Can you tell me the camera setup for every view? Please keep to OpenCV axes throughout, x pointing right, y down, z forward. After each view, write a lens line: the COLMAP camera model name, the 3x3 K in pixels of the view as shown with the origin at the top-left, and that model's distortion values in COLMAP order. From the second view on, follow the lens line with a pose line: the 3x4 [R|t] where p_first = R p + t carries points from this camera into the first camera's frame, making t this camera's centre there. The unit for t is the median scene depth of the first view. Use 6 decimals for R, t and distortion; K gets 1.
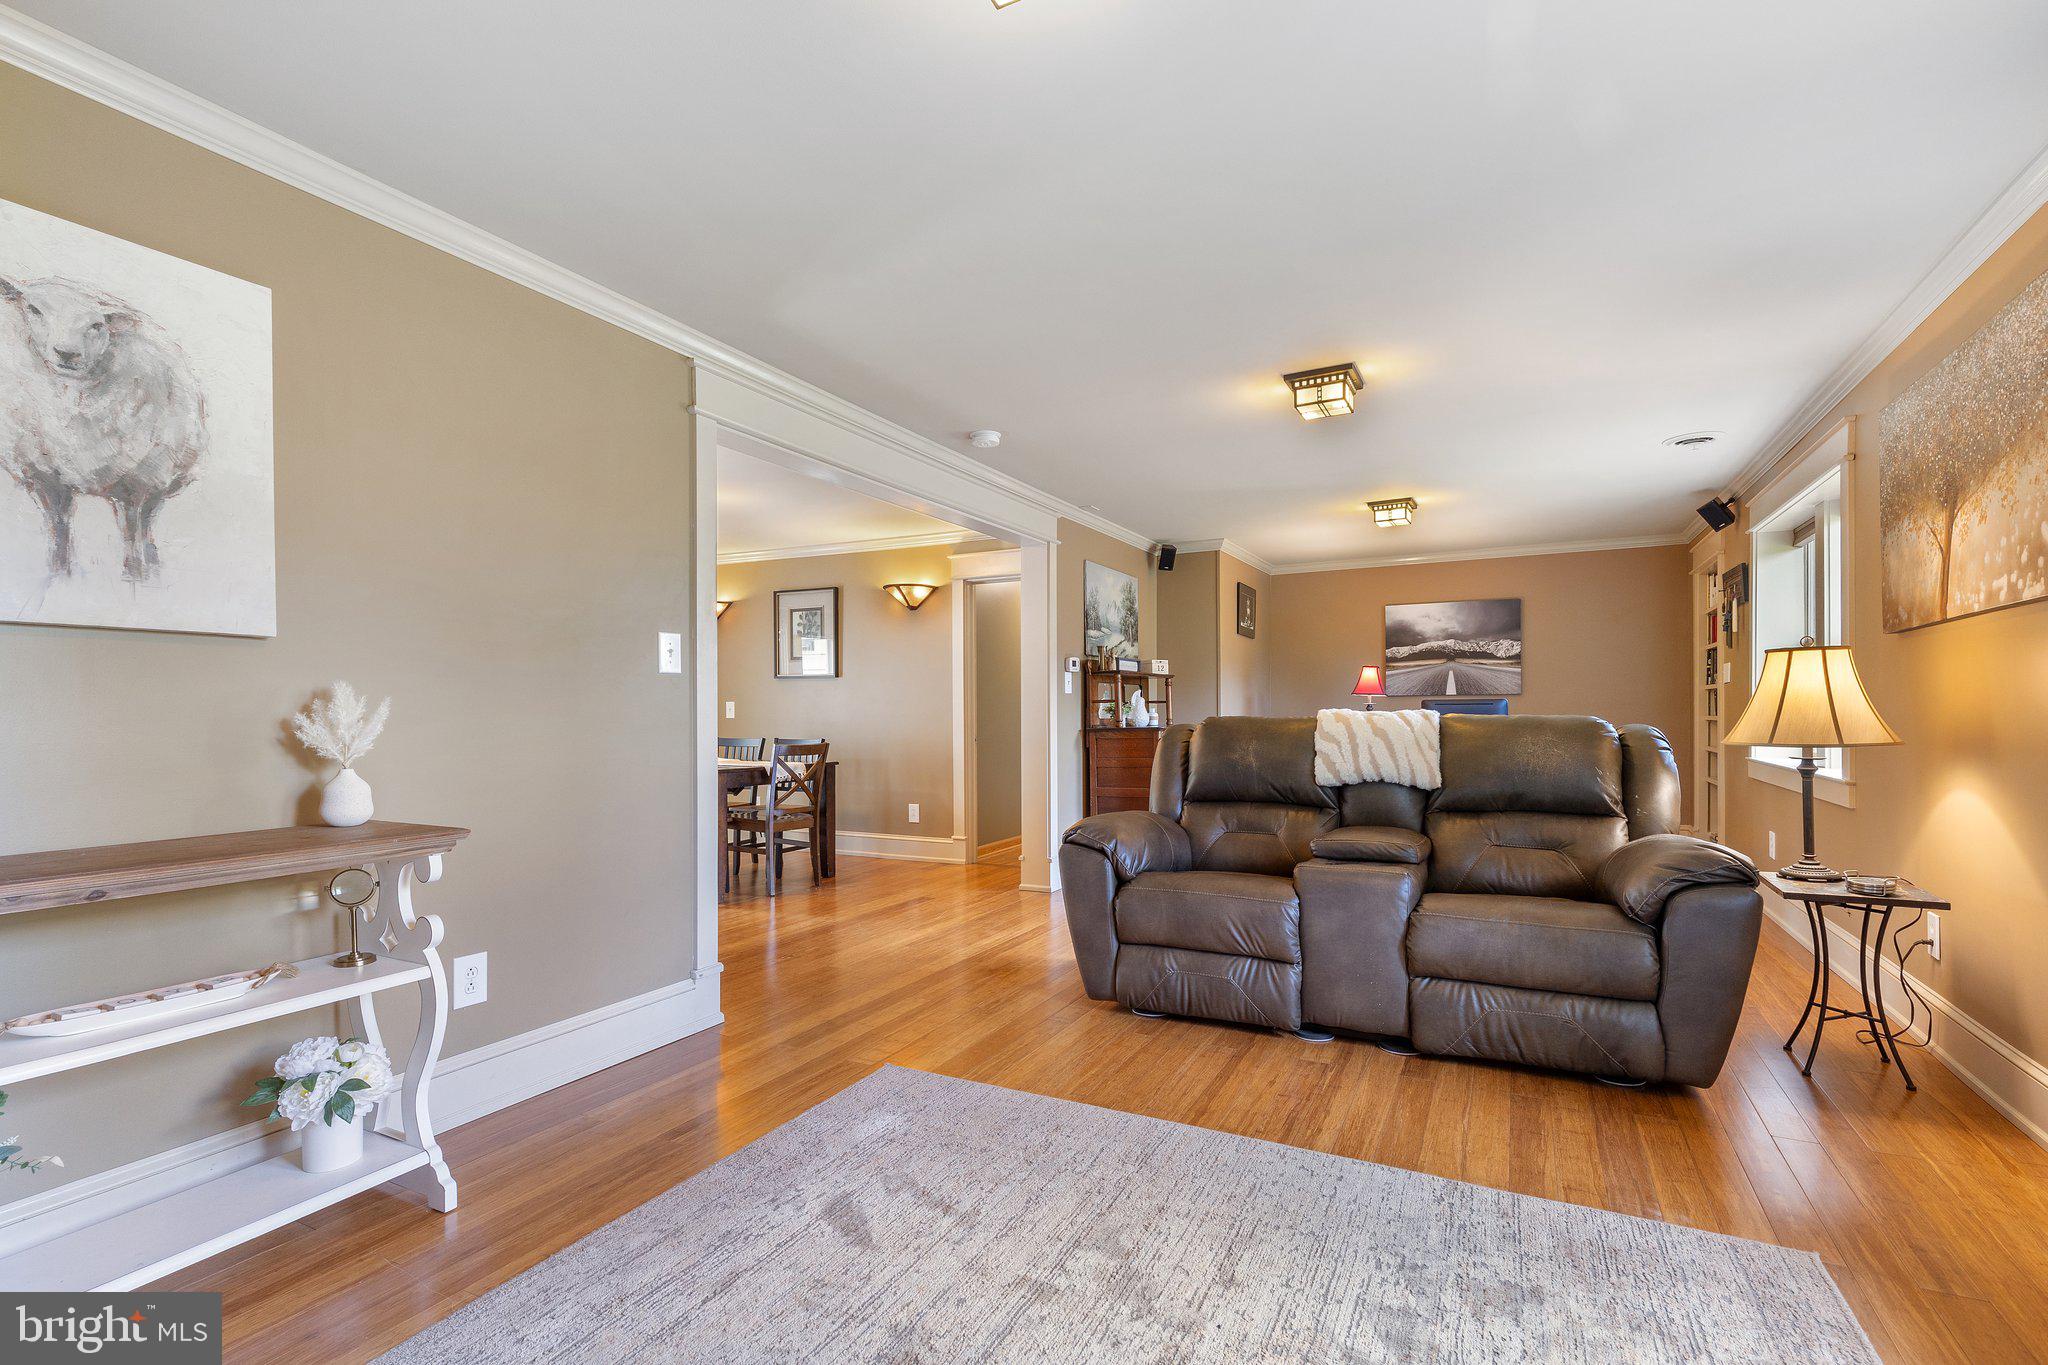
lens RADIAL K [[934.2, 0, 1028.5], [0, 934.2, 695.8], [0, 0, 1]] dist [0.002218, 0.000453]
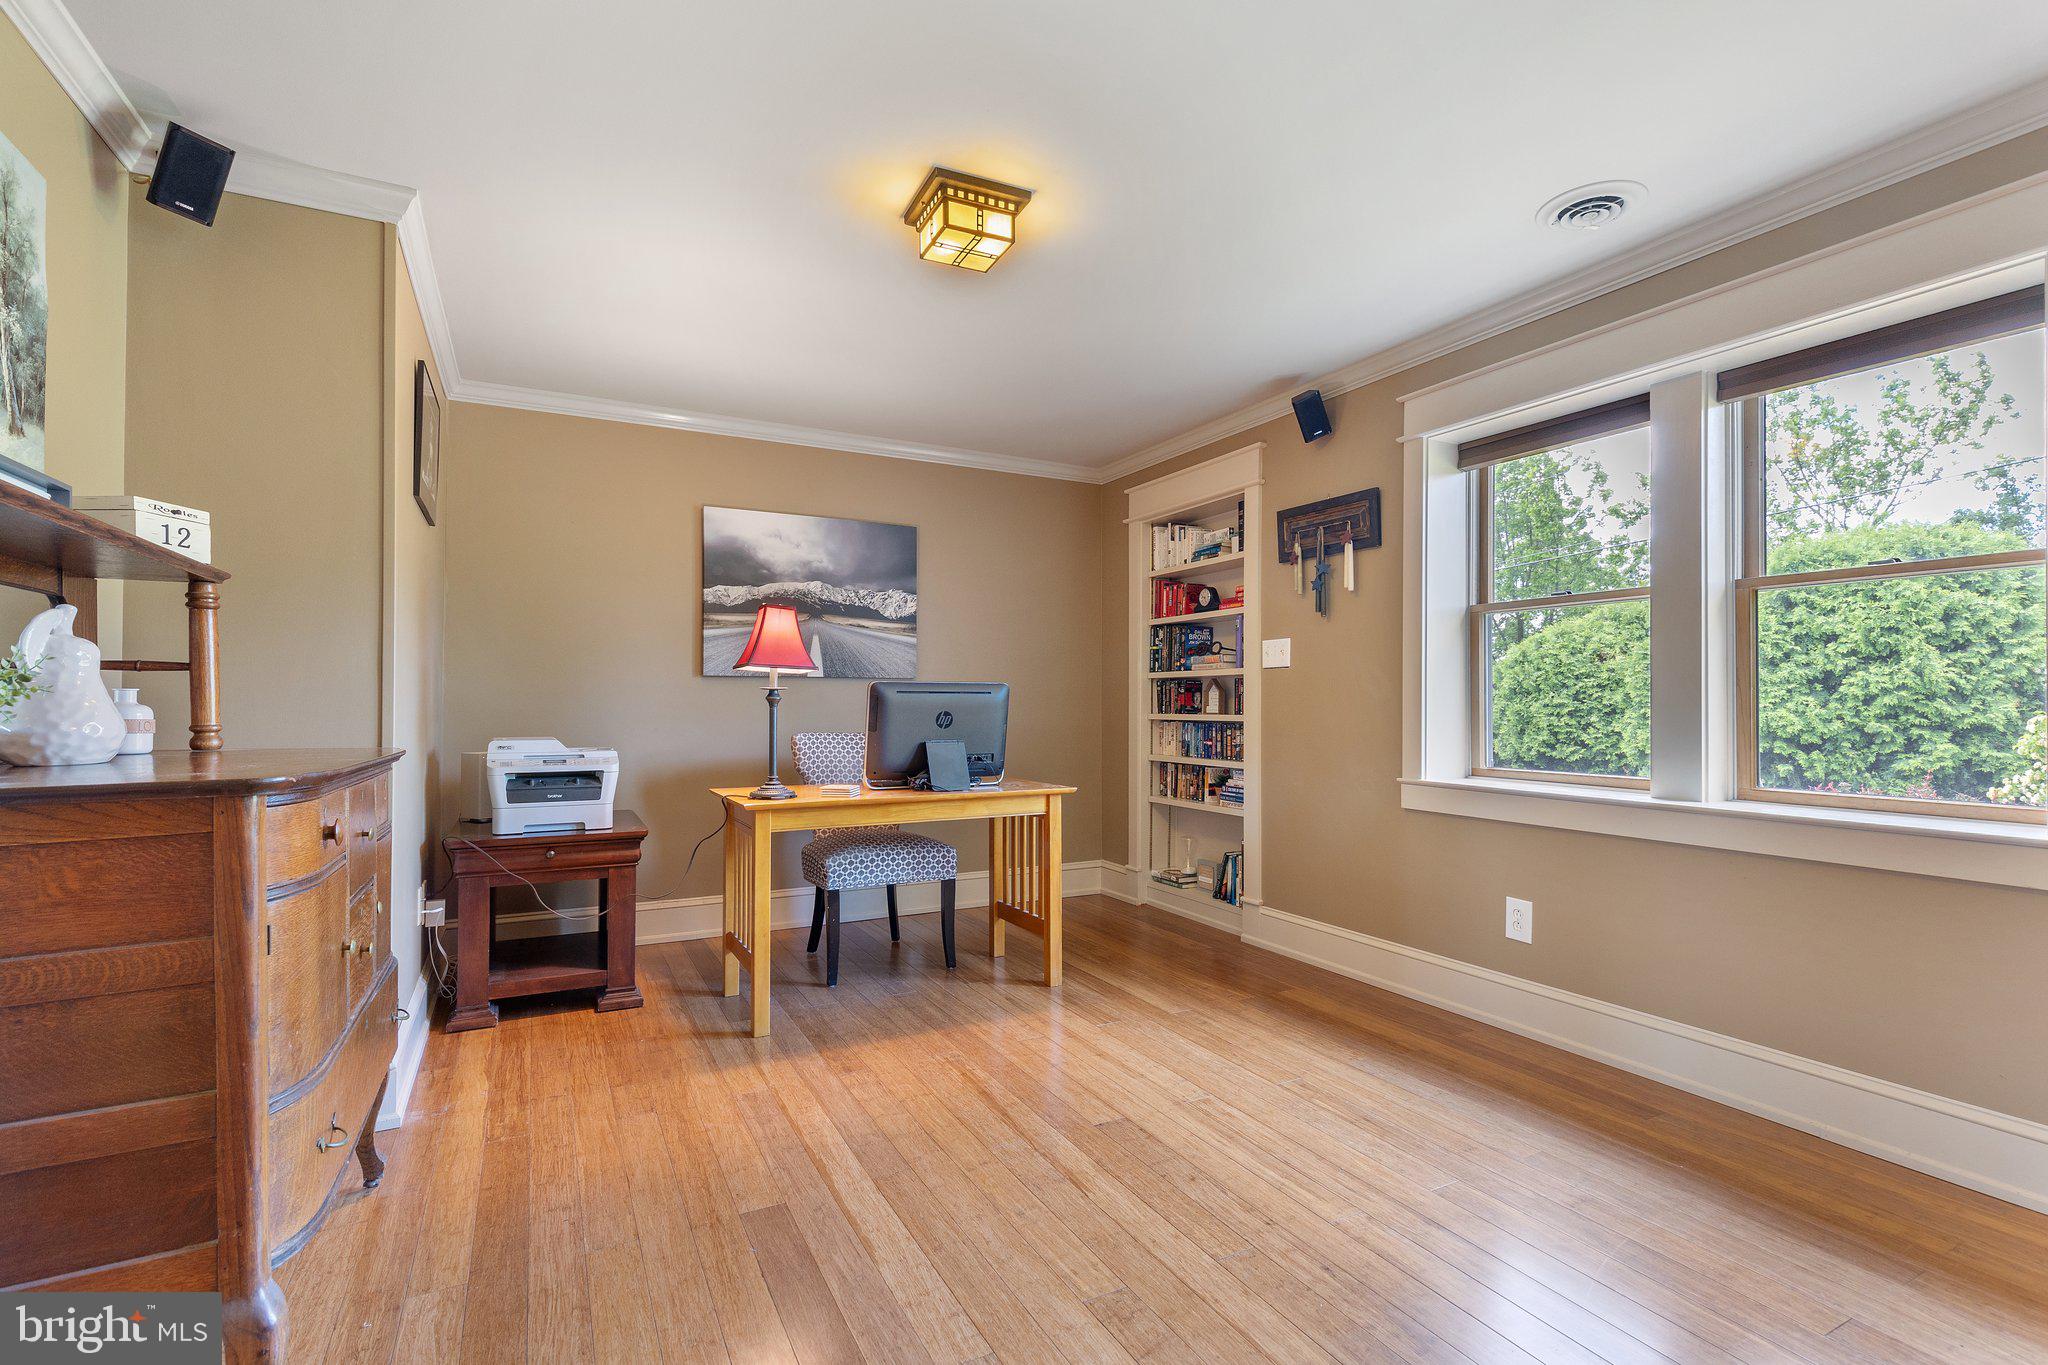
lens RADIAL K [[934.2, 0, 1043.5], [0, 934.2, 680.2], [0, 0, 1]] dist [0.002218, 0.000453]
pose [[0.559384, 0.025253, 0.828524, 0.055759], [-0.020348, 0.999653, -0.016730, 0.007658], [-0.828659, -0.007501, 0.559704, 0.571229]]
